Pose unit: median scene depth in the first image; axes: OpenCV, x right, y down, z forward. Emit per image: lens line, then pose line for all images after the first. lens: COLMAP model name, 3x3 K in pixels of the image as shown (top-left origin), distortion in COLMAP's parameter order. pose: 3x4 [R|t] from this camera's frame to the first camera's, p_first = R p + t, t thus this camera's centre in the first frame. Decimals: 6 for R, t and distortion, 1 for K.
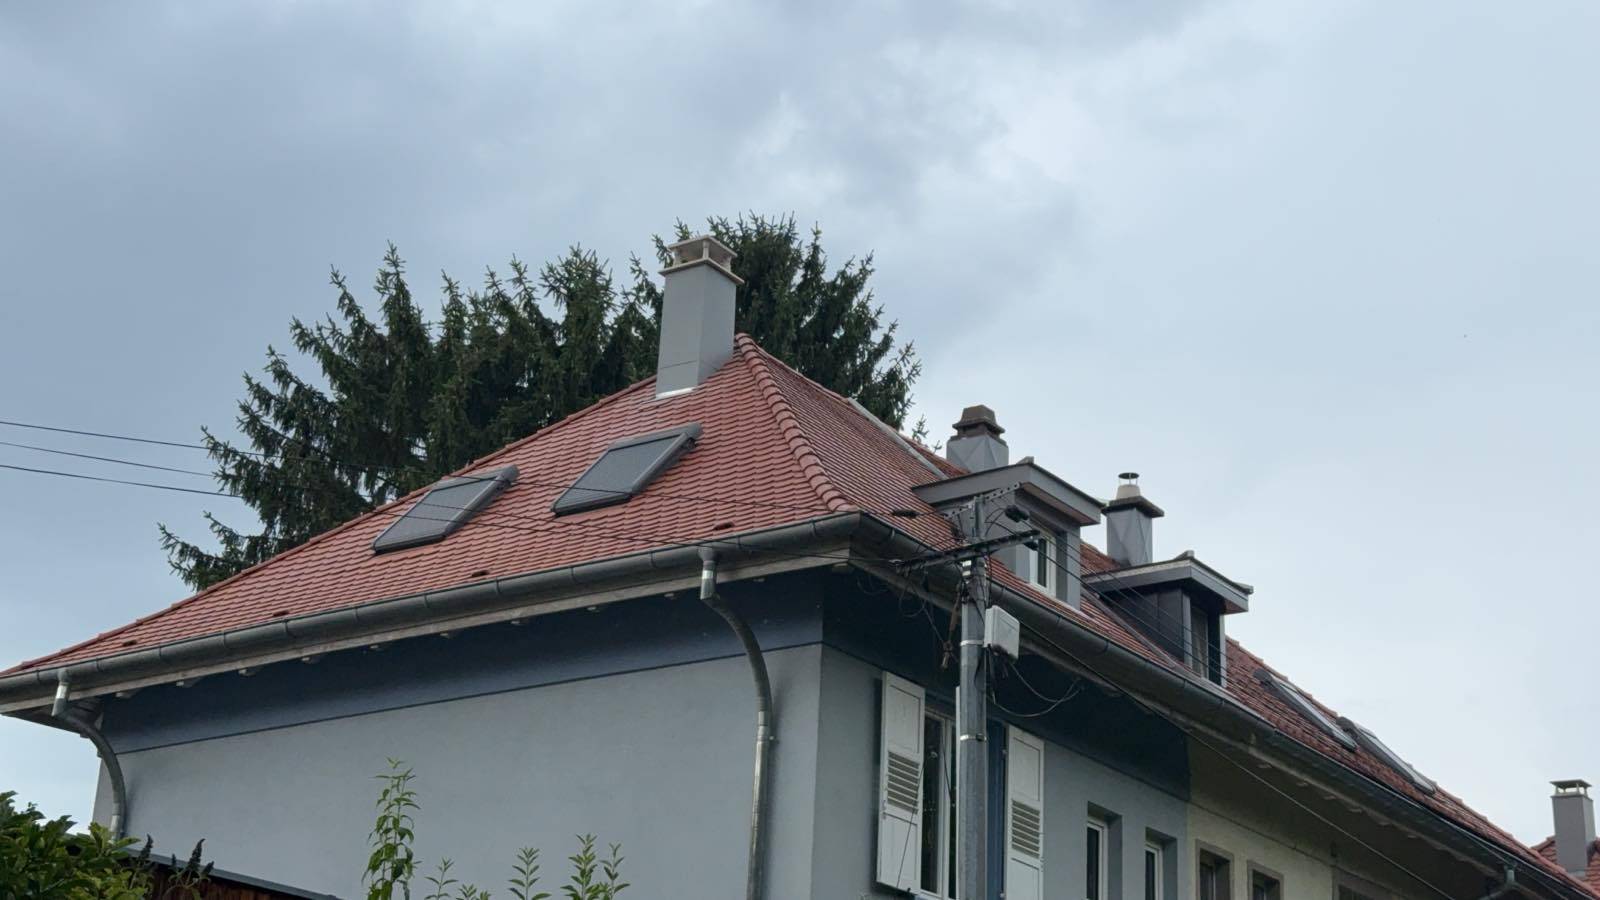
lens RADIAL K [[2802.2, 0, 786.5], [0, 2802.2, 449.8], [0, 0, 1]] dist [0.188197, 0.000000]
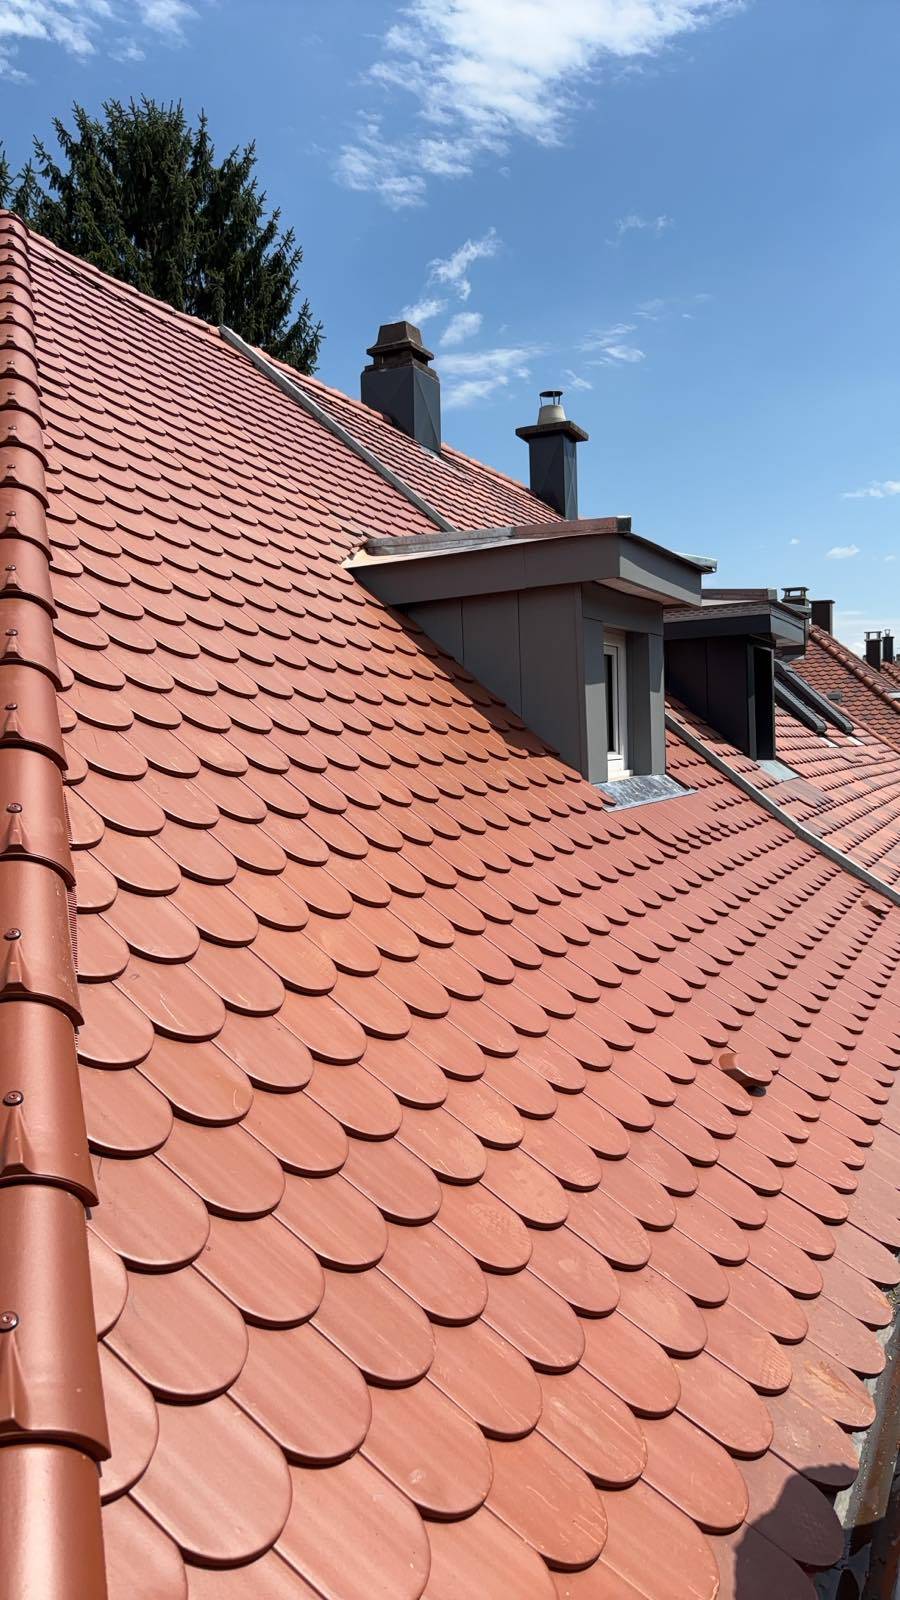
lens RADIAL K [[1179.3, 0, 438.8], [0, 1179.3, 801.2], [0, 0, 1]] dist [0.033327, 0.003407]
pose [[0.986854, -0.069855, 0.145737, 0.015556], [0.006181, 0.917414, 0.397885, -0.016231], [-0.161496, -0.391754, 0.905786, 0.442940]]
